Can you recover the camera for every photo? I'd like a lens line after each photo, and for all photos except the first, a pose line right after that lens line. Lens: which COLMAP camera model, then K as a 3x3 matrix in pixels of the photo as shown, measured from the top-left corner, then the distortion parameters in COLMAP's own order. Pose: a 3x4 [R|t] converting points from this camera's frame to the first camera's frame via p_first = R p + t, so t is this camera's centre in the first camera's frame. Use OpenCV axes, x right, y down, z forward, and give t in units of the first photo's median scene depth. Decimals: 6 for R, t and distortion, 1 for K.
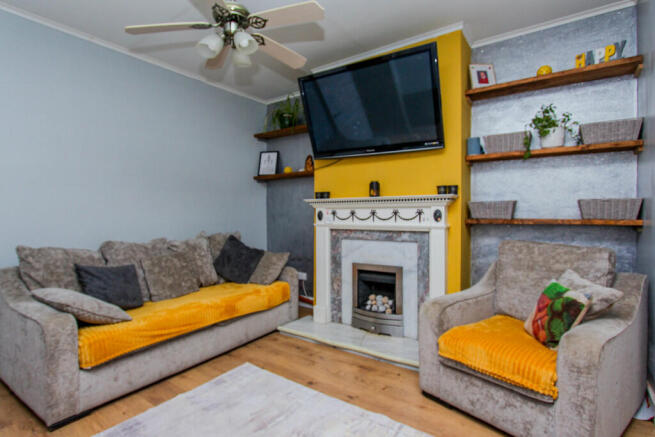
lens RADIAL K [[337.2, 0, 326.0], [0, 337.2, 218.6], [0, 0, 1]] dist [0.000313, -0.000028]
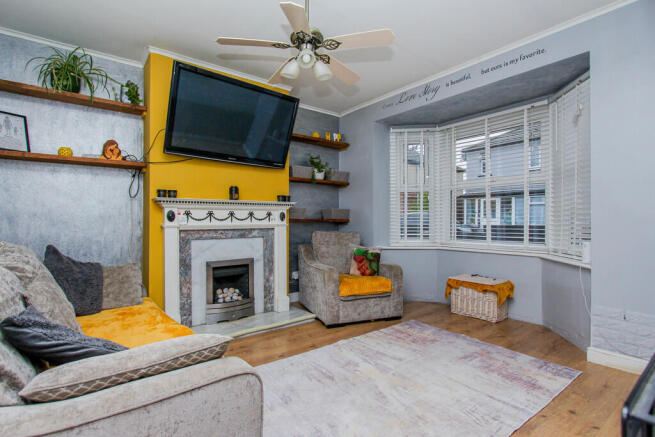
lens RADIAL K [[335.7, 0, 325.3], [0, 335.7, 219.1], [0, 0, 1]] dist [-0.003869, -0.000005]
pose [[0.263980, 0.002396, 0.964525, -0.863795], [0.009790, 0.999939, -0.005163, 0.009250], [-0.964478, 0.010806, 0.263940, 0.402696]]
